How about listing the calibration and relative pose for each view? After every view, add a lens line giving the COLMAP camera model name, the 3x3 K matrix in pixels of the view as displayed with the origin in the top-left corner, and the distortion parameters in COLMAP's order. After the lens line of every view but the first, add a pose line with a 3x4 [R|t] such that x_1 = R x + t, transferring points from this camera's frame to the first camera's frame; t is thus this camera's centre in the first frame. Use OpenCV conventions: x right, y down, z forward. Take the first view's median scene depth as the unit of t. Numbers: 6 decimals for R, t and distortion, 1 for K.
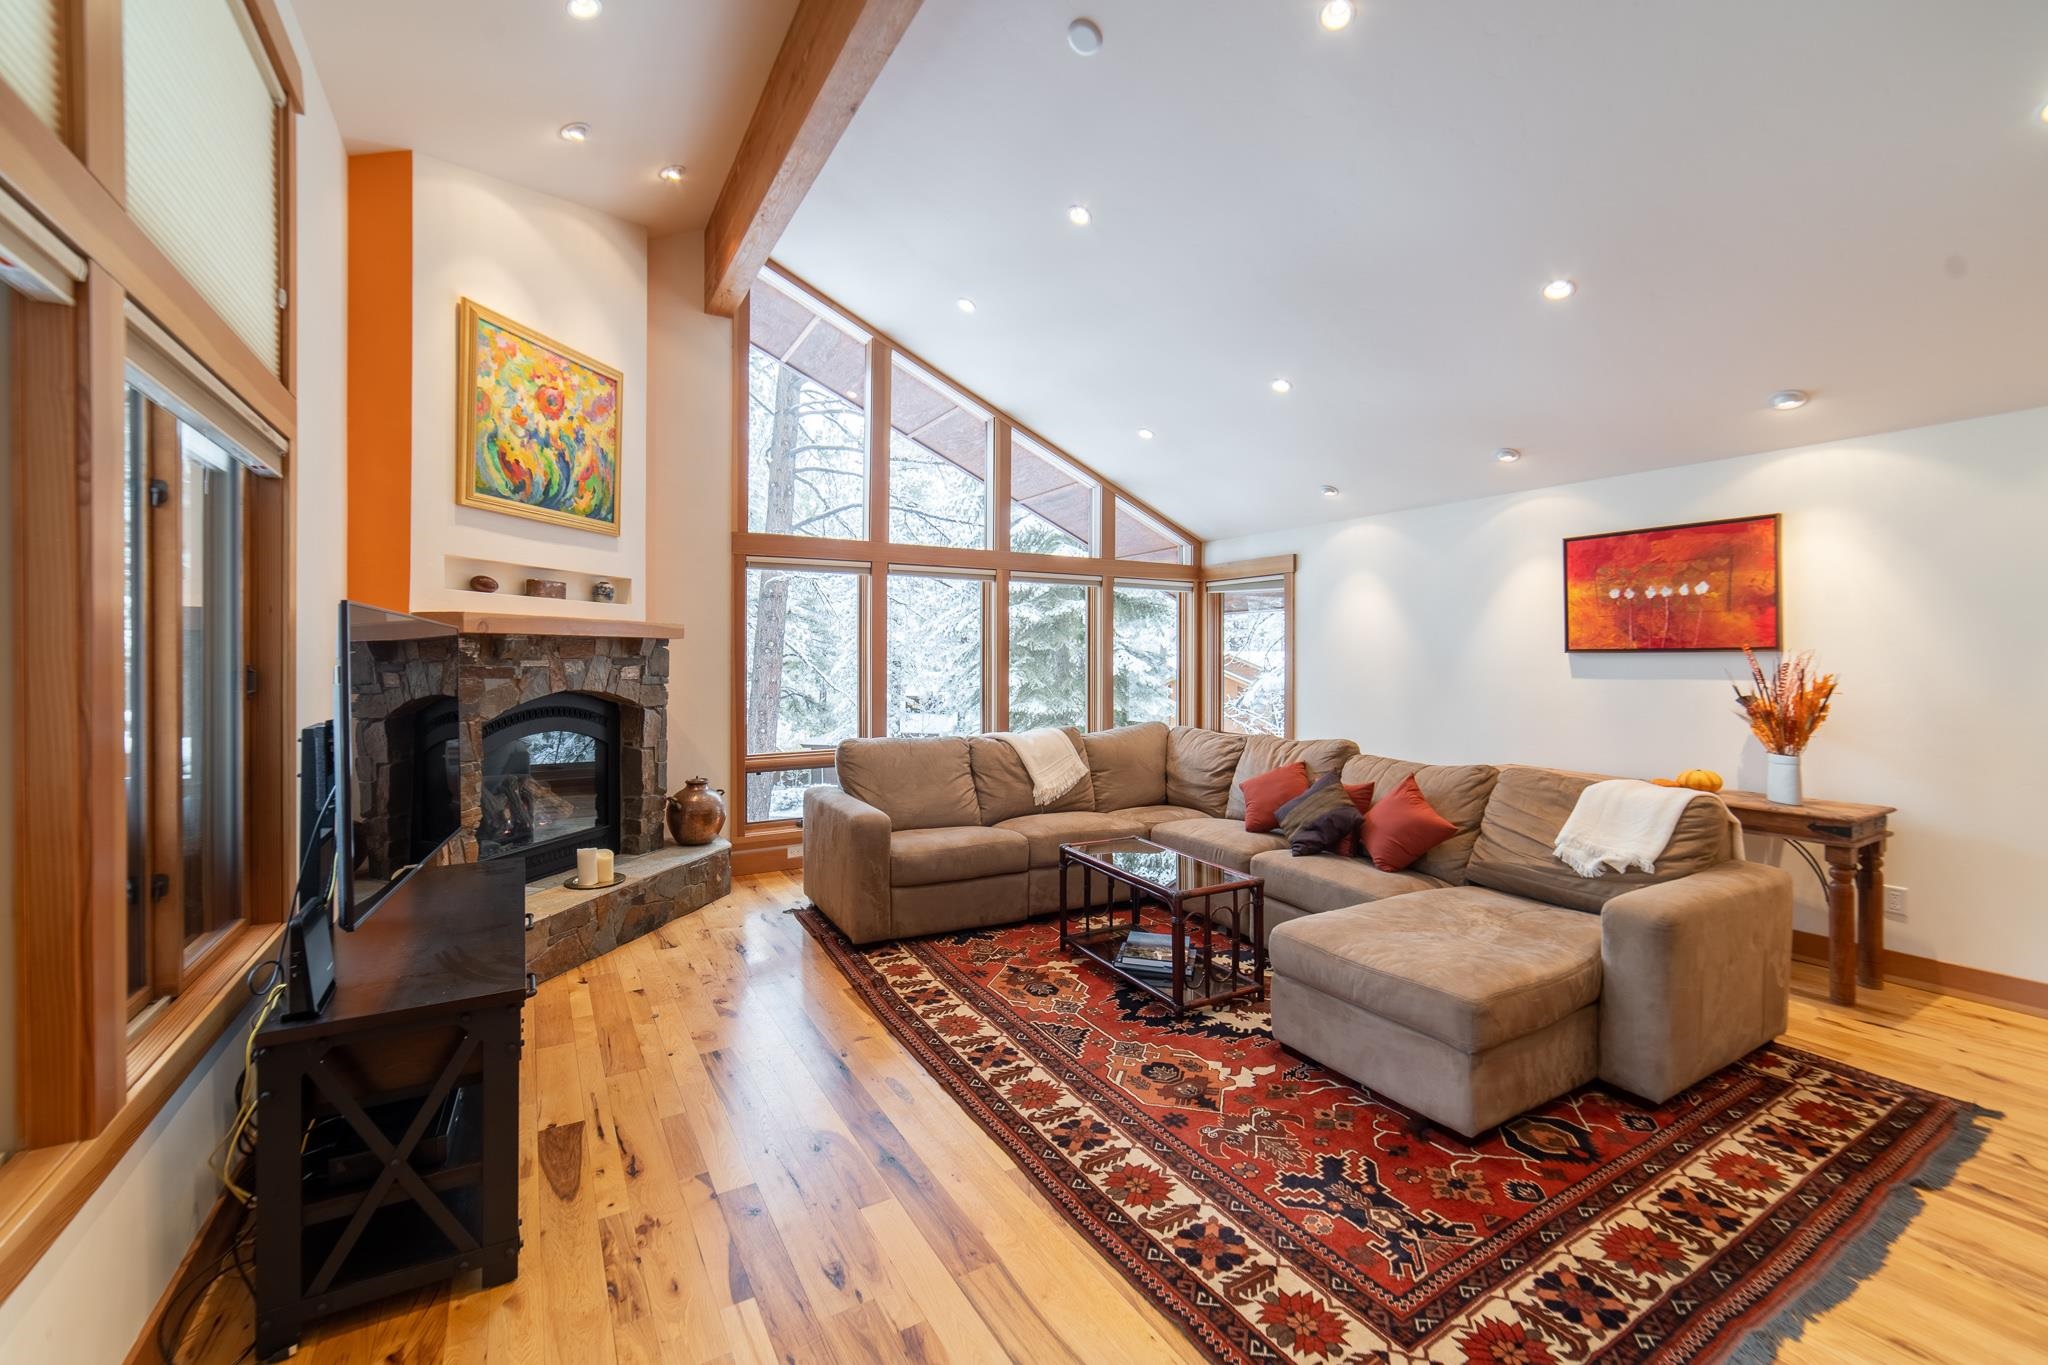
lens RADIAL K [[851.8, 0, 1016.5], [0, 851.8, 660.4], [0, 0, 1]] dist [-0.012089, 0.000338]
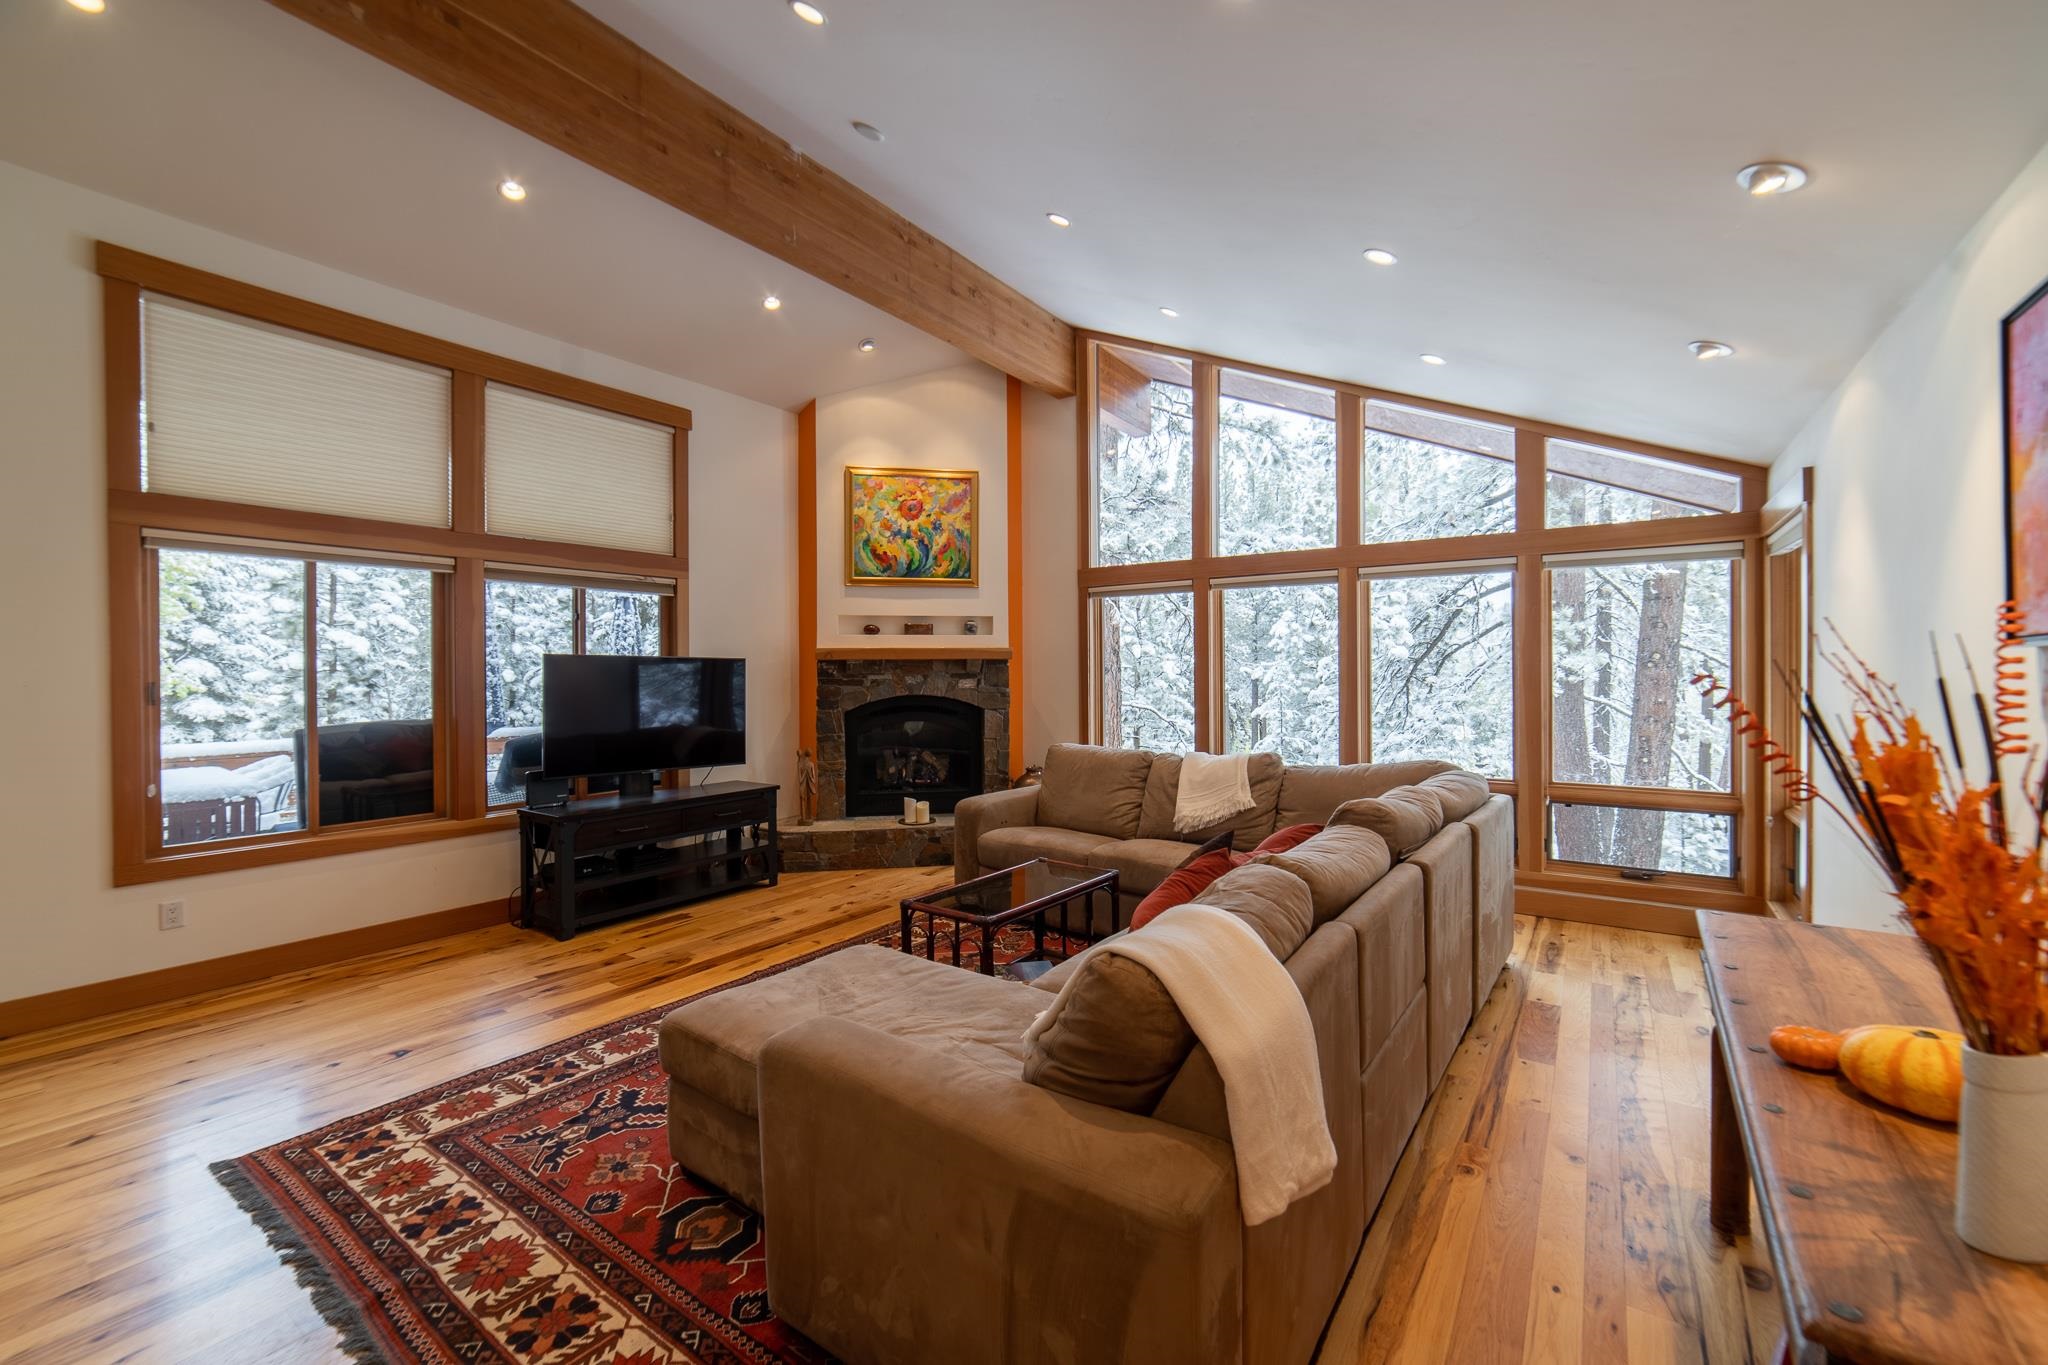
lens RADIAL K [[821.0, 0, 1021.1], [0, 821.0, 677.4], [0, 0, 1]] dist [-0.012454, 0.000132]
pose [[0.407132, 0.000663, -0.913369, 0.964343], [0.000207, 1.000000, 0.000818, 0.003106], [0.913369, -0.000522, 0.407132, 0.606285]]
